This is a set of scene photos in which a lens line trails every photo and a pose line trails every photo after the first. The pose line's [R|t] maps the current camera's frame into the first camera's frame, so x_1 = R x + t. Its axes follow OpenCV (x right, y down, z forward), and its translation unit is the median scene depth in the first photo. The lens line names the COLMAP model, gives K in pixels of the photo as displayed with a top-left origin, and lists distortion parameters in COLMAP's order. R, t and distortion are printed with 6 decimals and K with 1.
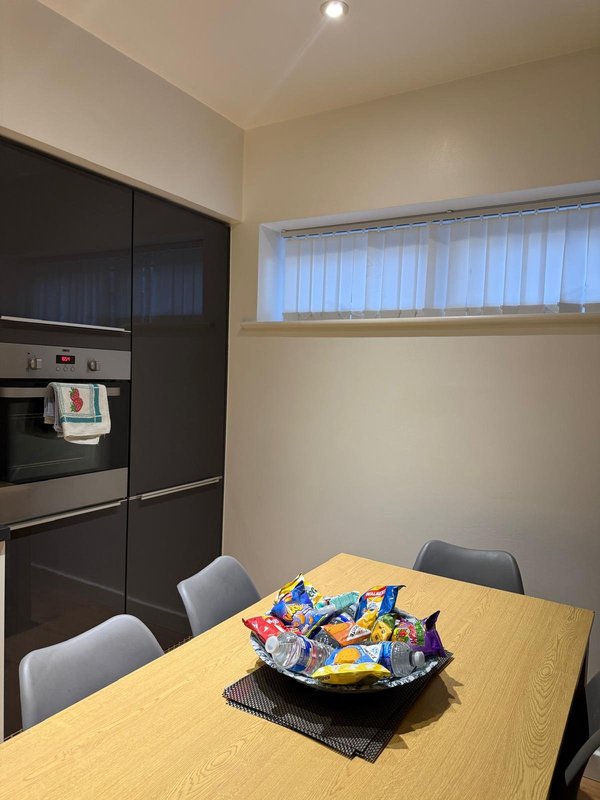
lens RADIAL K [[567.8, 0, 300.0], [0, 567.8, 400.0], [0, 0, 1]] dist [0.070041, -0.005207]
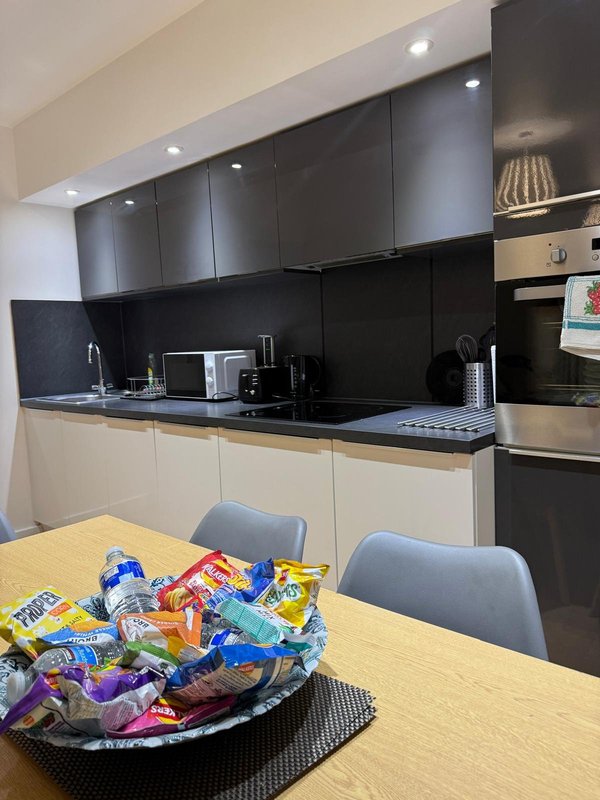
lens RADIAL K [[567.8, 0, 300.0], [0, 567.8, 400.0], [0, 0, 1]] dist [0.070041, -0.005207]
pose [[-0.169935, 0.076096, -0.982513, 0.358505], [-0.013170, 0.996750, 0.079477, 0.068075], [0.985367, 0.026446, -0.168380, 0.707522]]
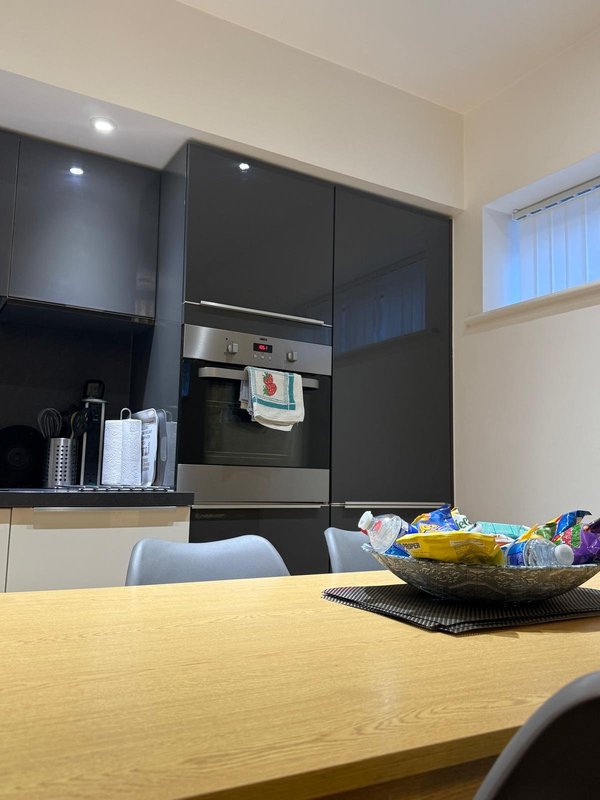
lens RADIAL K [[669.1, 0, 300.0], [0, 669.1, 400.0], [0, 0, 1]] dist [0.073080, -0.005198]
pose [[0.882428, -0.074857, -0.464454, 0.177094], [-0.012245, 0.983270, -0.181741, 0.218682], [0.470289, 0.166060, 0.866748, 0.027127]]
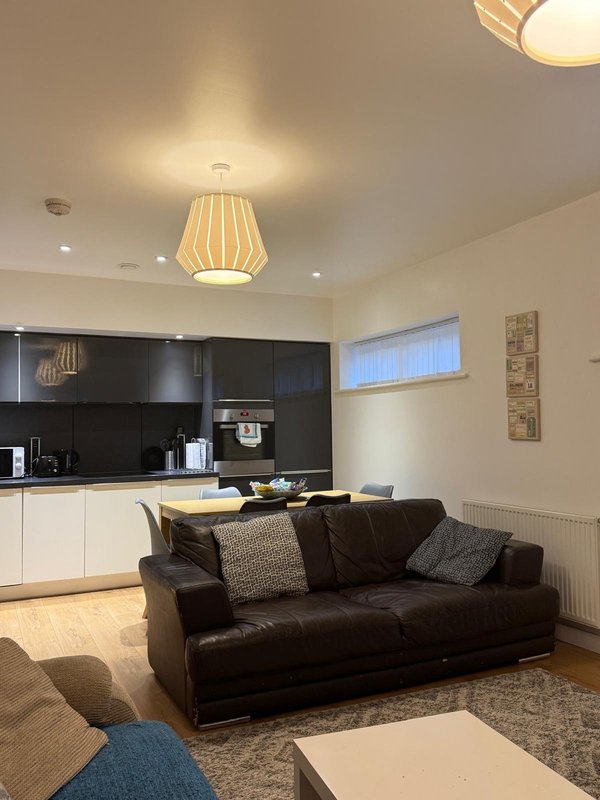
lens RADIAL K [[669.1, 0, 300.0], [0, 669.1, 400.0], [0, 0, 1]] dist [0.073080, -0.005198]
pose [[0.839236, -0.078058, -0.538135, 1.346733], [0.022253, 0.993744, -0.109442, 0.190475], [0.543311, 0.079873, 0.835723, -1.307491]]
